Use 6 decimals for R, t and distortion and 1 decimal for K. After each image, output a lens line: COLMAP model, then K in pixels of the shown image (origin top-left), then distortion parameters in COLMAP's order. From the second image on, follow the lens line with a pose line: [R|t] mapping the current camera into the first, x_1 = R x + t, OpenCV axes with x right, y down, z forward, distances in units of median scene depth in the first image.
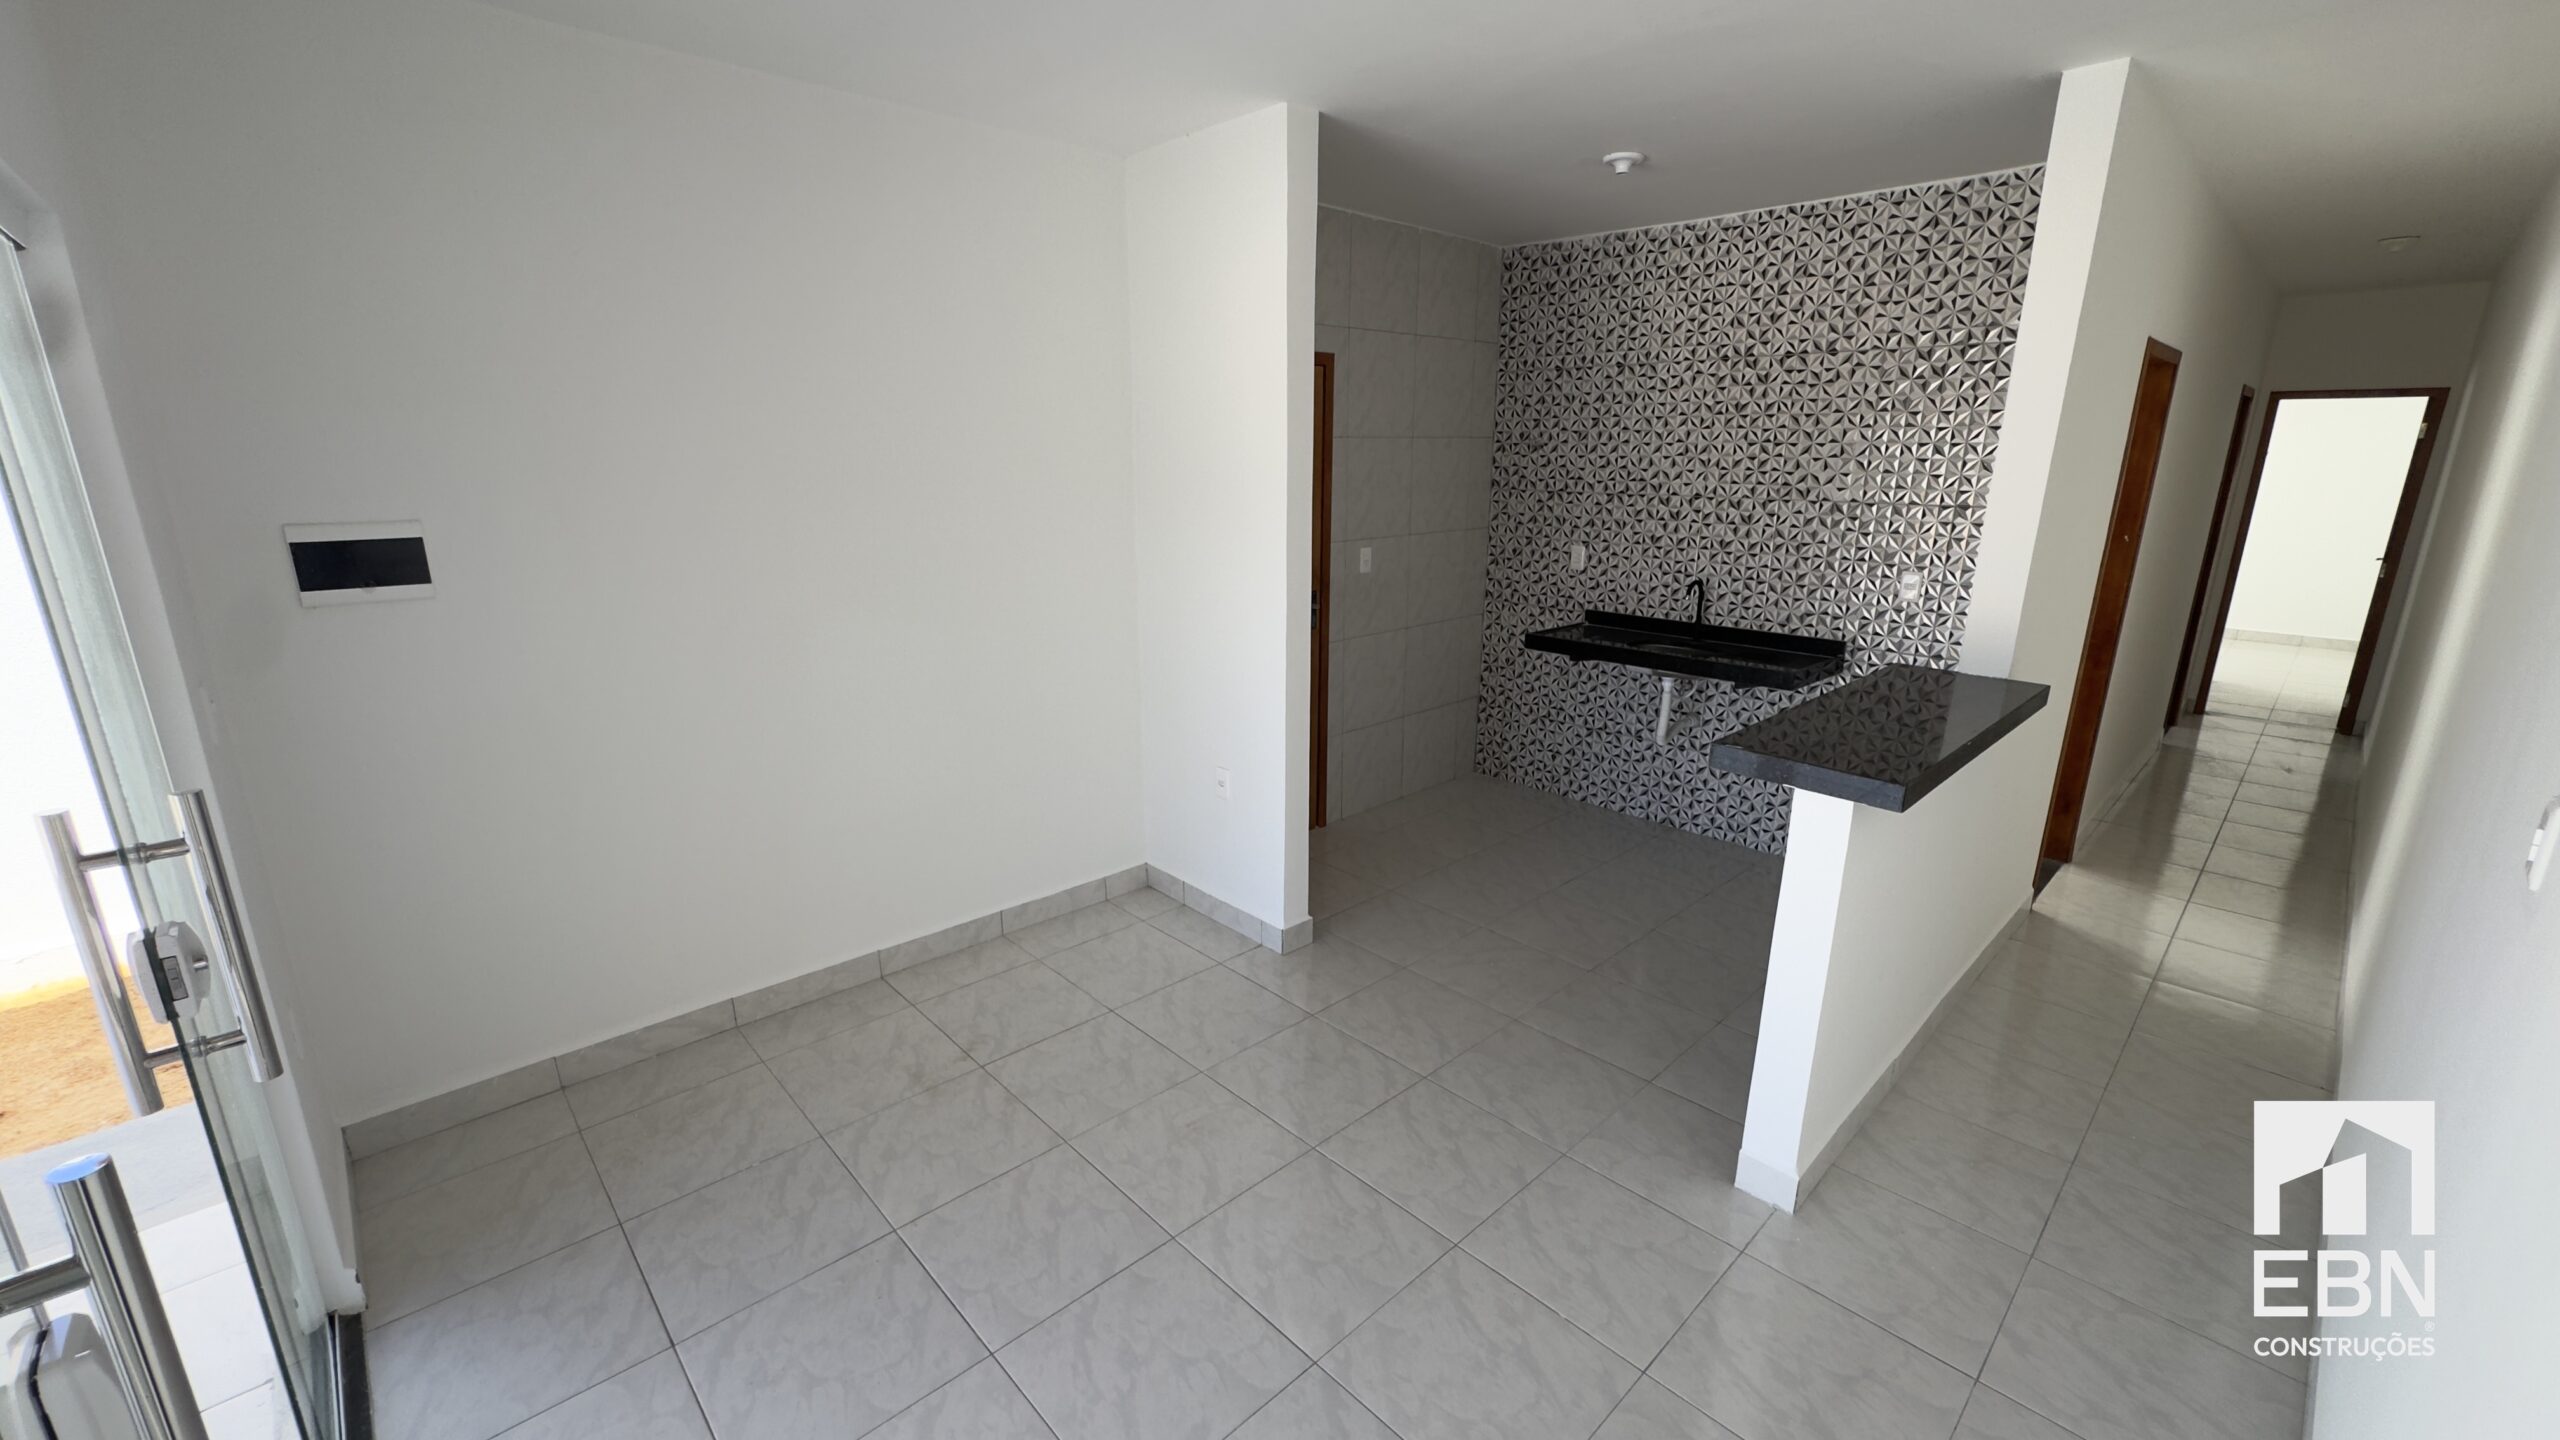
lens RADIAL K [[1024.9, 0, 1278.4], [0, 1024.9, 721.6], [0, 0, 1]] dist [-0.002101, -0.000241]
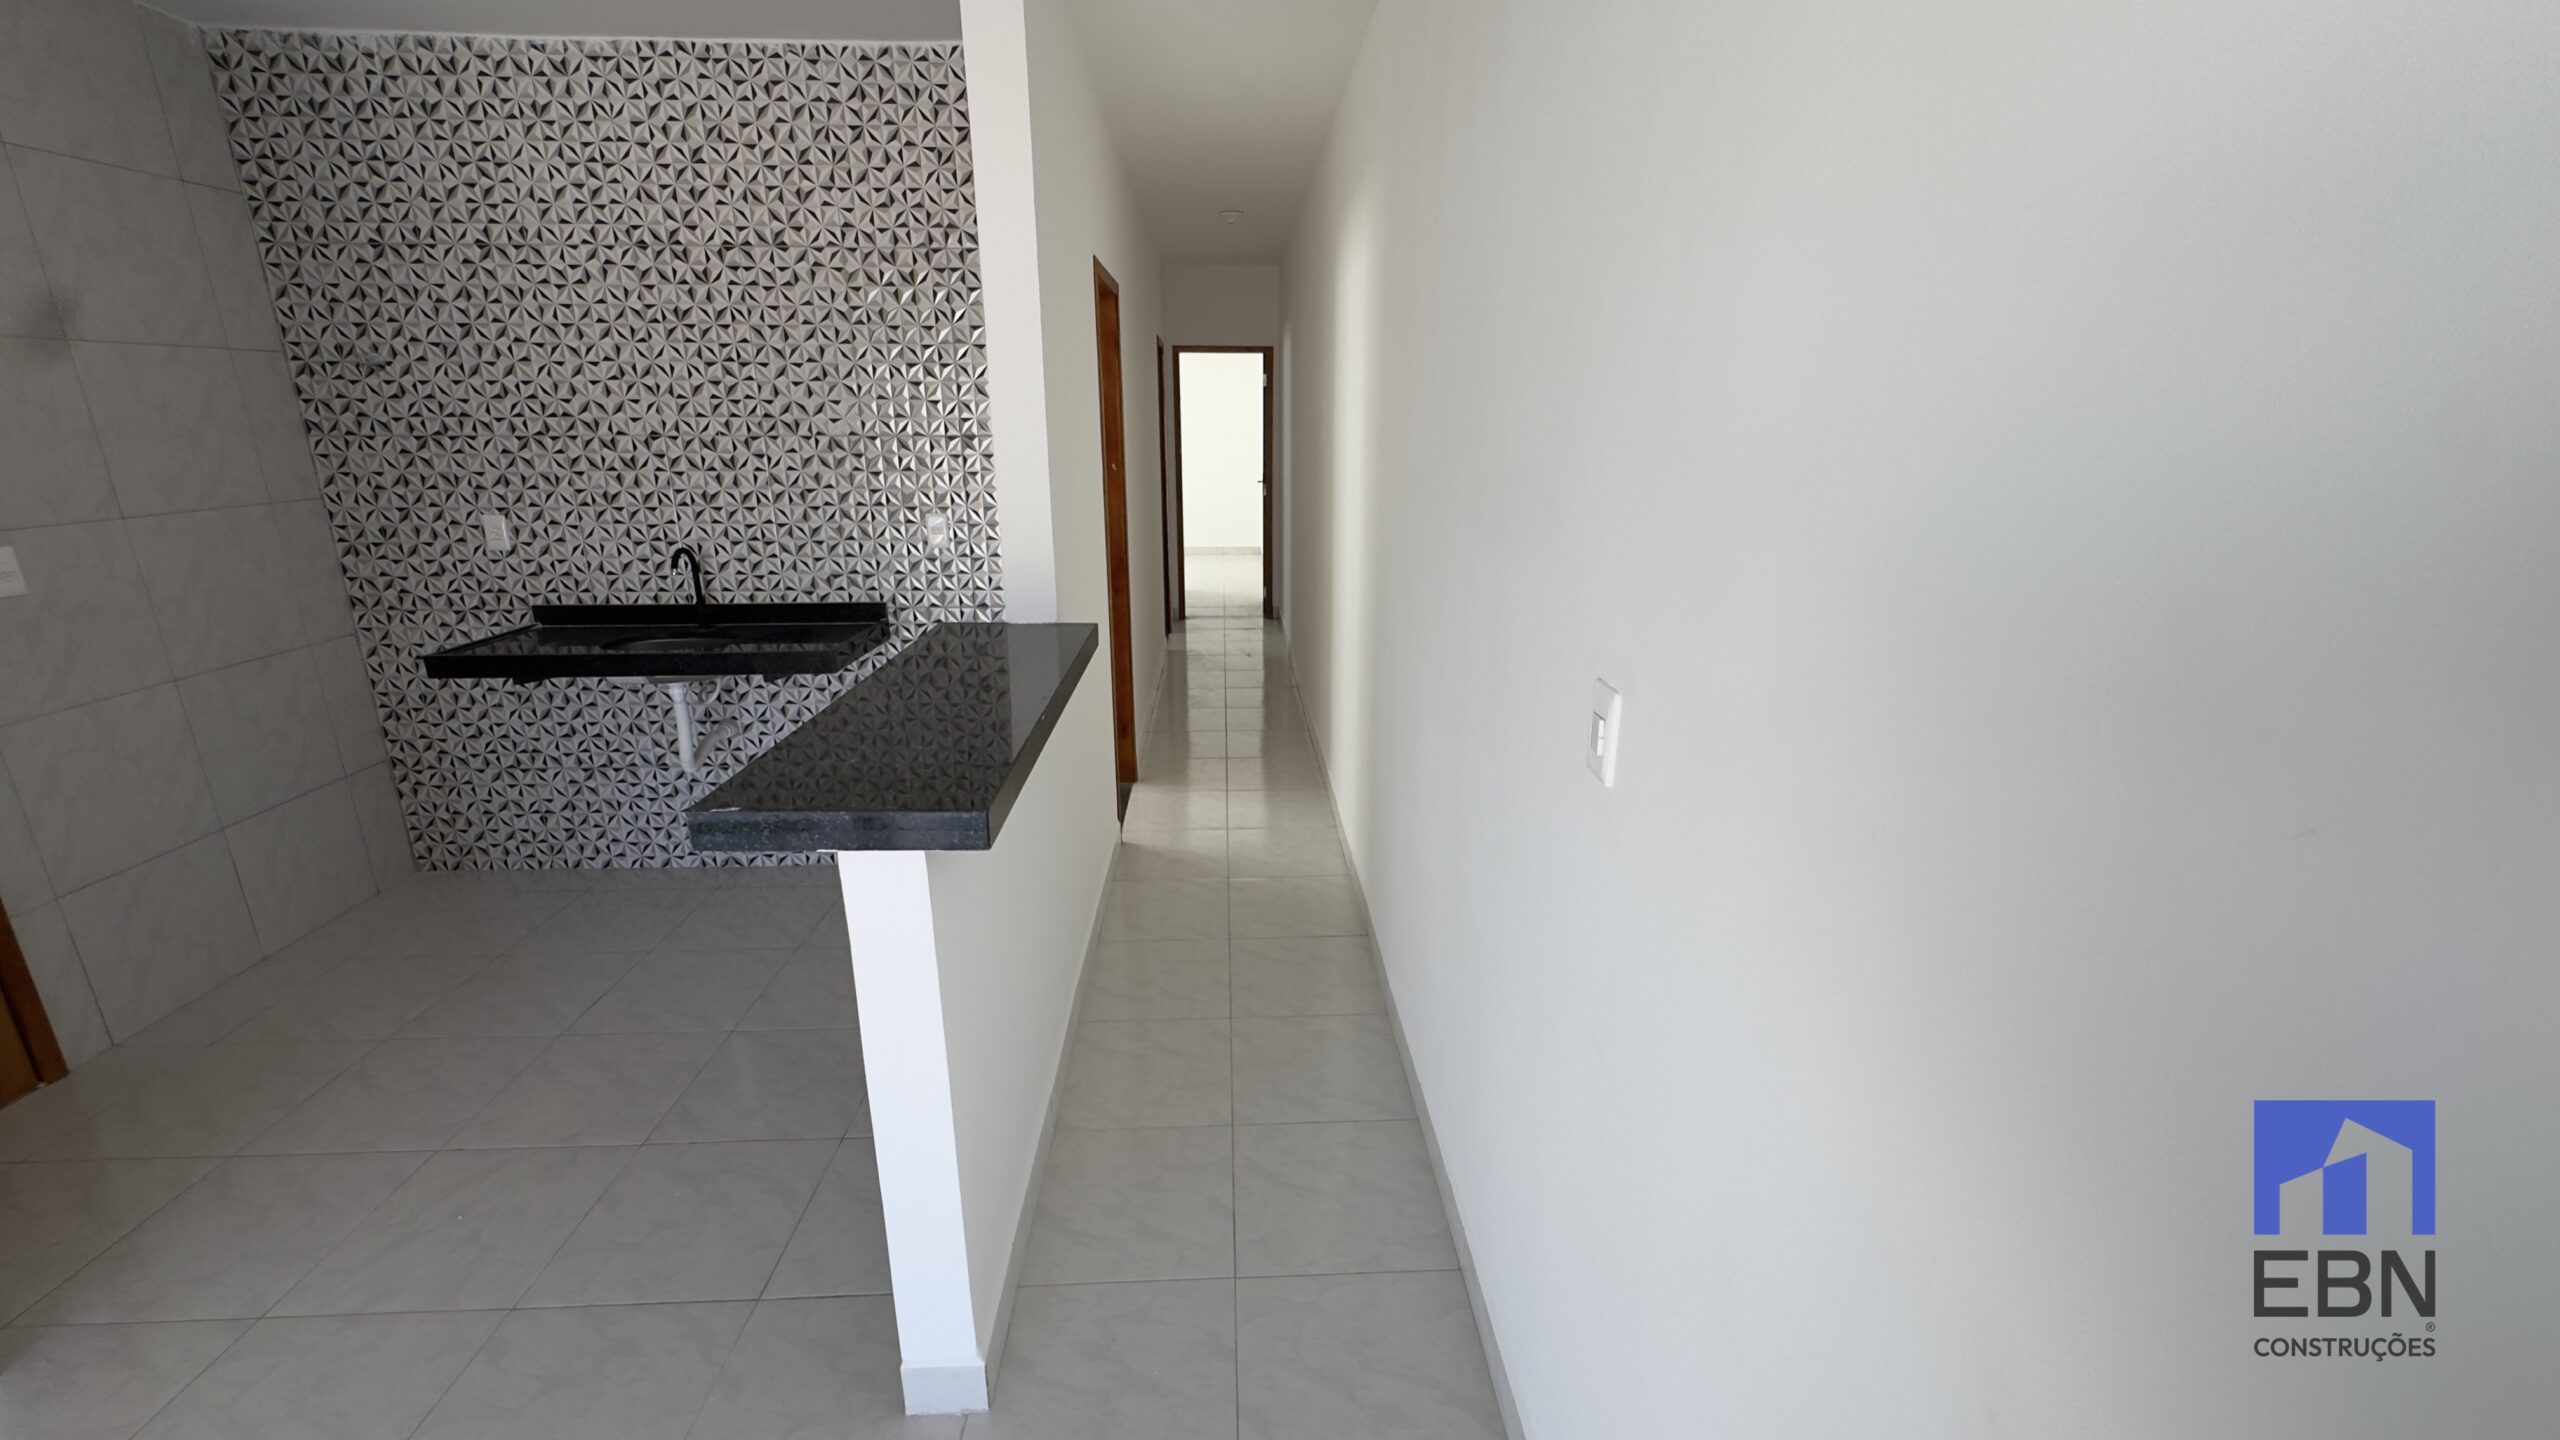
lens RADIAL K [[1024.9, 0, 1277.4], [0, 1024.9, 719.6], [0, 0, 1]] dist [-0.002101, -0.000241]
pose [[0.650609, -0.218141, 0.727408, 0.116011], [0.196390, 0.973602, 0.116316, -0.016951], [-0.733580, 0.067179, 0.676275, 0.178110]]
